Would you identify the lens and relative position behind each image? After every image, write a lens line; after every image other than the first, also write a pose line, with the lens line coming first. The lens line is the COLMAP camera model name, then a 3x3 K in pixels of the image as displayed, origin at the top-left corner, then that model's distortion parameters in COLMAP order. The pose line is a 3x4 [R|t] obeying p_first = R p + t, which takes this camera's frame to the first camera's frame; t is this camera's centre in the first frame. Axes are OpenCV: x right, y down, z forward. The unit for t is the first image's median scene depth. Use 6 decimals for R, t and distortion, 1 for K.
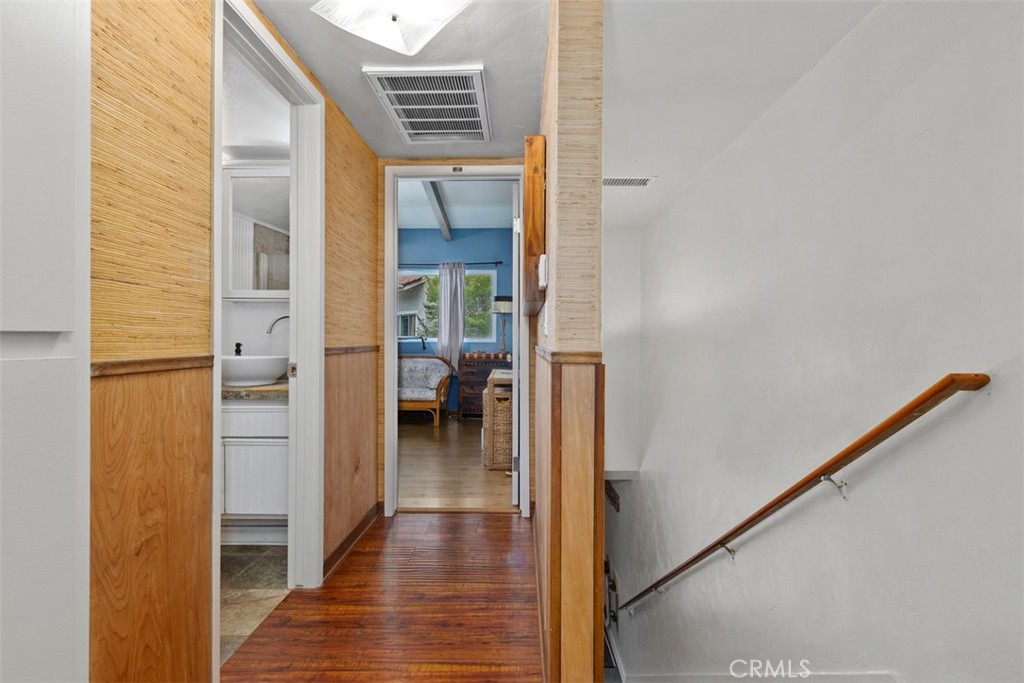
lens RADIAL K [[459.2, 0, 513.4], [0, 459.2, 341.9], [0, 0, 1]] dist [0.002502, -0.000784]
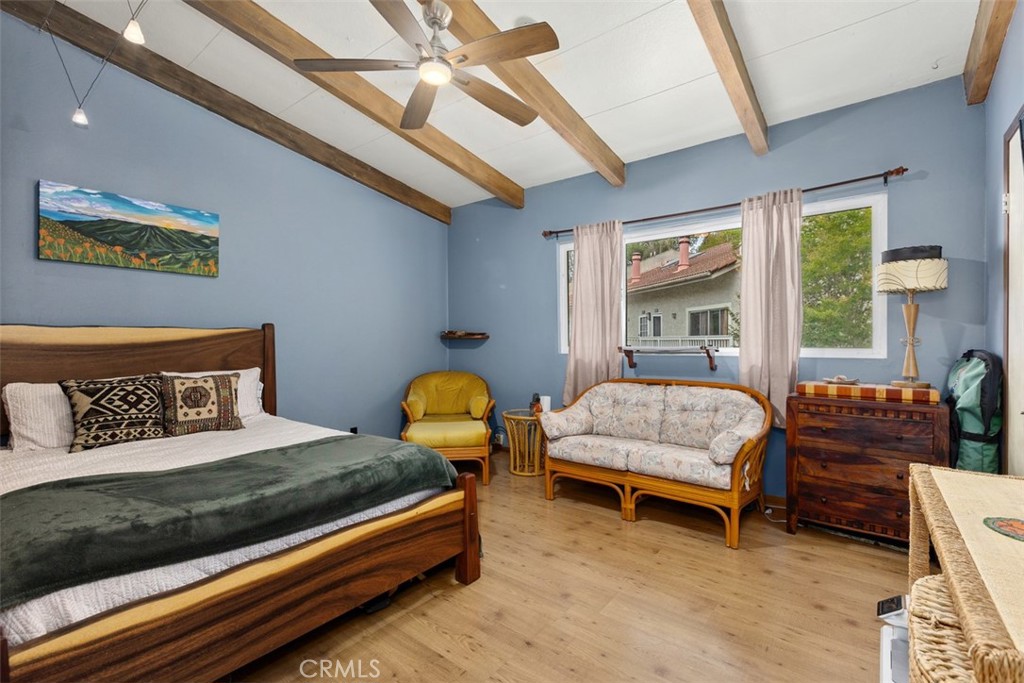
lens RADIAL K [[459.2, 0, 518.0], [0, 459.2, 339.7], [0, 0, 1]] dist [0.002502, -0.000784]
pose [[0.791909, -0.007087, -0.610598, -0.049931], [0.007614, 0.999970, -0.001731, -0.019894], [0.610591, -0.003279, 0.791939, 0.454446]]
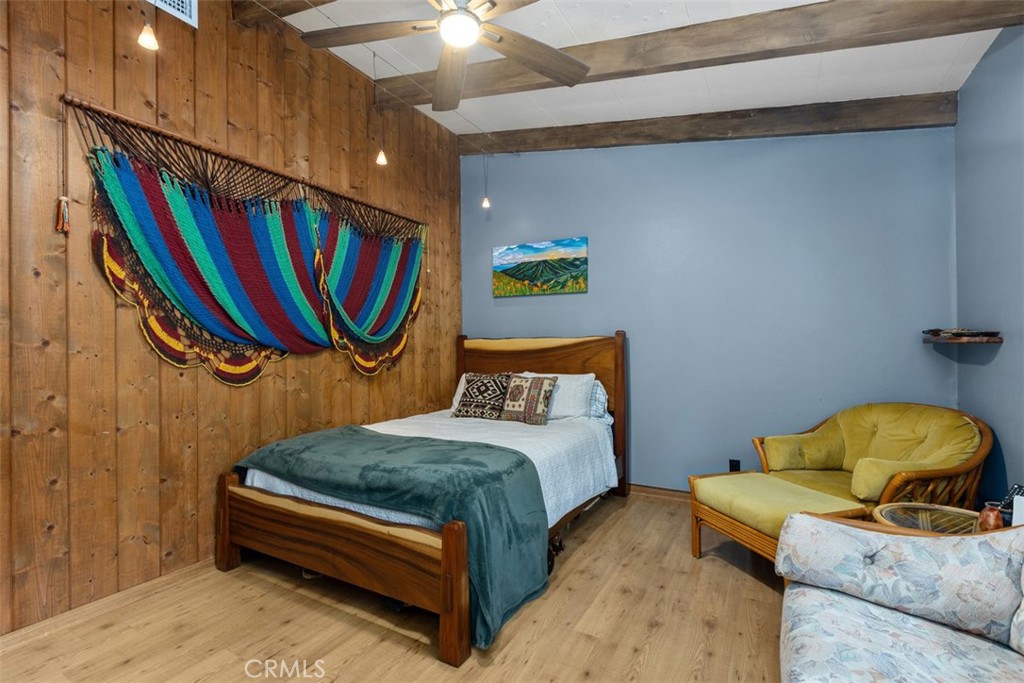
lens RADIAL K [[459.2, 0, 512.1], [0, 459.2, 348.2], [0, 0, 1]] dist [0.002502, -0.000784]
pose [[-0.482012, 0.002396, -0.876162, -0.064388], [0.006613, 0.999978, -0.000903, -0.021150], [0.876140, -0.006229, -0.482017, 0.723460]]
